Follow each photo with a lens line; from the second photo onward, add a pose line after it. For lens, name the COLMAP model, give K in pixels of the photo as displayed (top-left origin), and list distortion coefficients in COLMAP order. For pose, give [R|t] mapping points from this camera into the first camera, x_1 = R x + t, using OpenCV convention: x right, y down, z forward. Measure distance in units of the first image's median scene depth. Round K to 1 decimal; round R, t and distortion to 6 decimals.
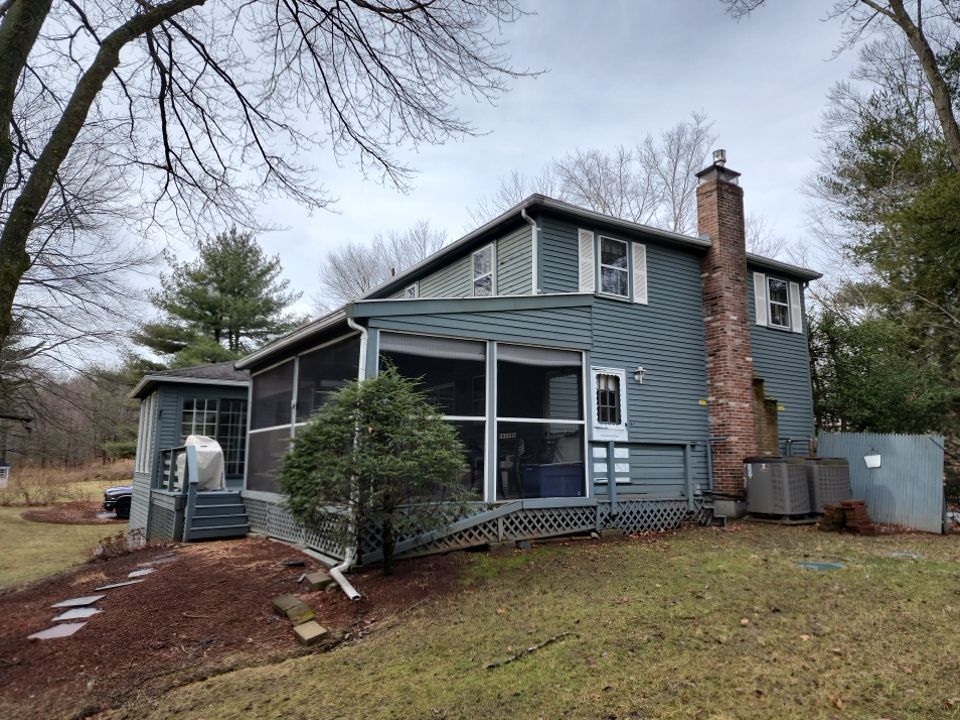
lens RADIAL K [[645.8, 0, 479.9], [0, 645.8, 362.1], [0, 0, 1]] dist [0.030341, -0.011636]
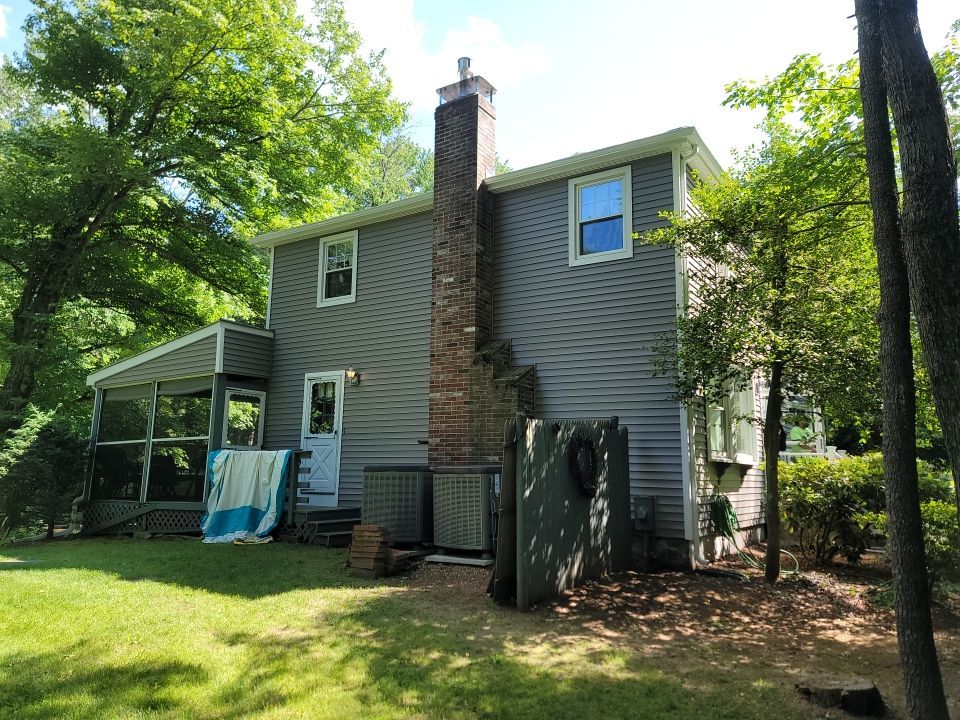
lens RADIAL K [[708.9, 0, 479.6], [0, 708.9, 352.3], [0, 0, 1]] dist [0.029832, 0.009493]
pose [[0.429231, -0.154868, -0.889819, 1.260293], [0.135446, 0.985086, -0.106112, 0.119392], [0.892981, -0.074976, 0.443805, 0.734555]]
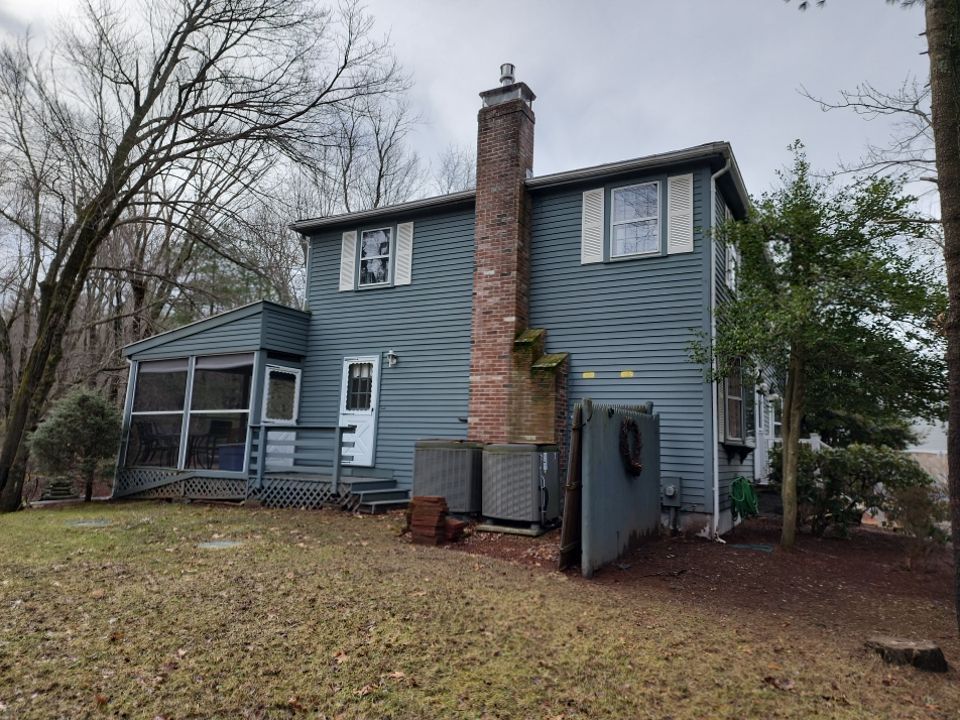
lens RADIAL K [[645.8, 0, 485.5], [0, 645.8, 361.2], [0, 0, 1]] dist [0.030341, -0.011636]
pose [[0.501335, -0.106985, -0.858614, 1.201326], [0.107025, 0.992373, -0.061161, 0.102378], [0.858609, -0.061231, 0.508962, 0.639740]]
